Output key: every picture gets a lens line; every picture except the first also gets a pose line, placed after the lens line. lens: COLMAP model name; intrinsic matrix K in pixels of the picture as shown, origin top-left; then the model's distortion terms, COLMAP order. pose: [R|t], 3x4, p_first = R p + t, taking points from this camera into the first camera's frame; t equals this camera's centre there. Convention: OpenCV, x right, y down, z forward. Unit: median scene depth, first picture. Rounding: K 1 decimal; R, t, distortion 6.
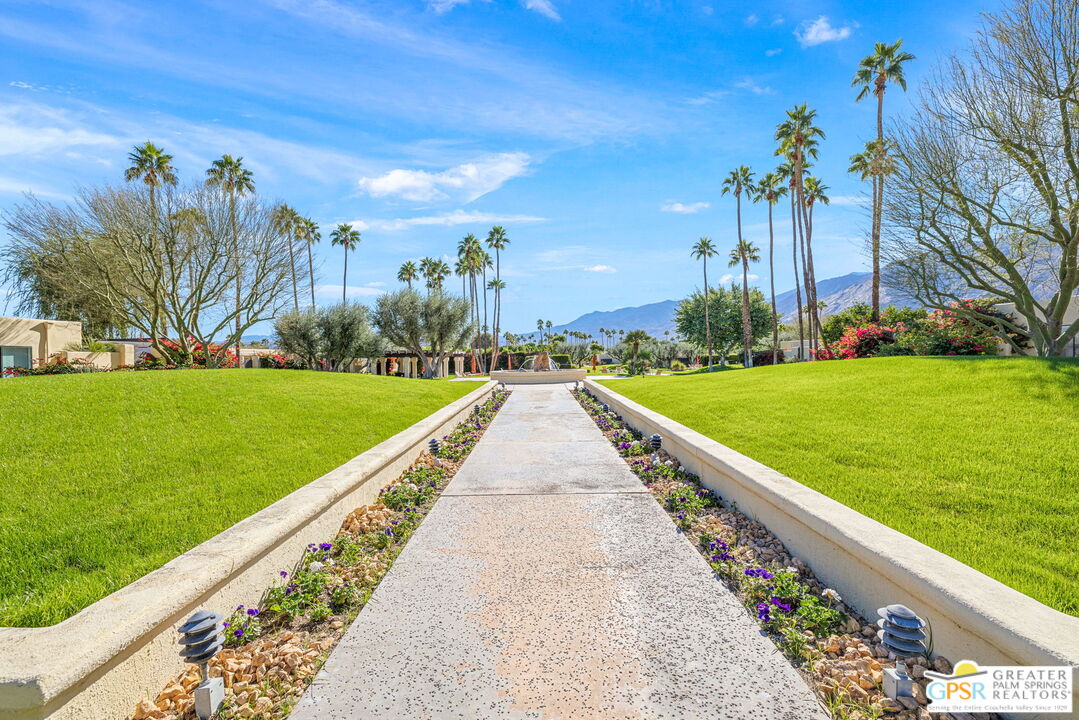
lens RADIAL K [[466.9, 0, 538.3], [0, 466.9, 348.2], [0, 0, 1]] dist [-0.000012, -0.000223]
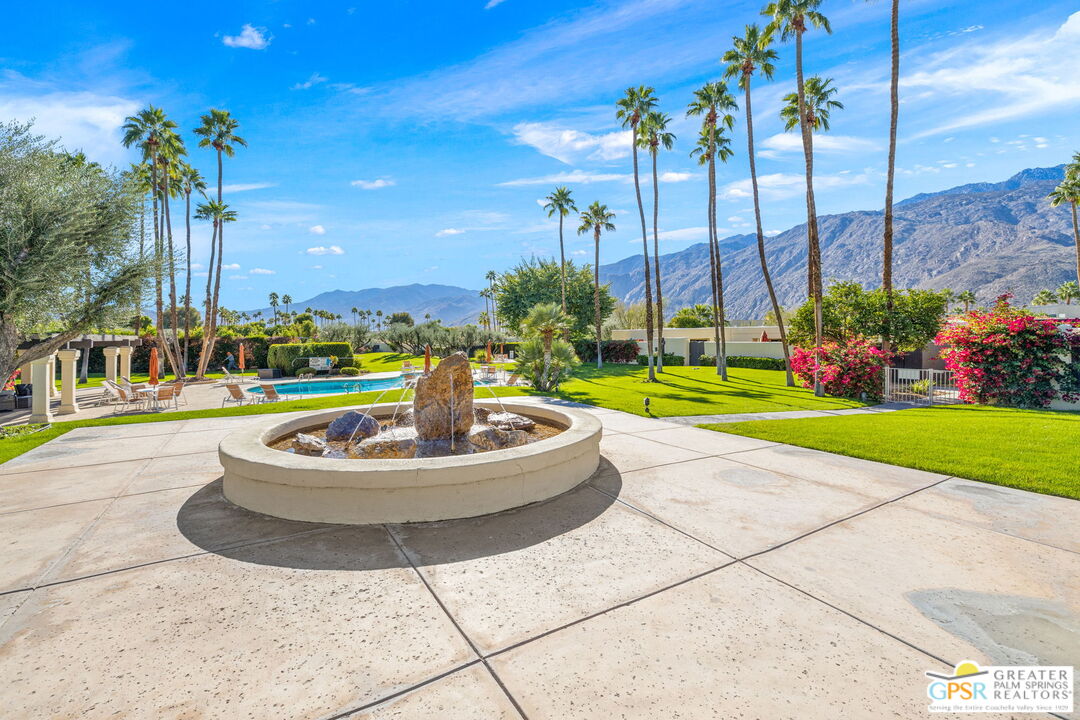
lens RADIAL K [[462.3, 0, 540.3], [0, 462.3, 329.7], [0, 0, 1]] dist [0.000804, 0.000116]
pose [[0.856443, 0.023012, 0.515728, -0.039032], [-0.020667, 0.999733, -0.010288, -0.002355], [-0.515827, -0.001848, 0.856691, 0.329199]]
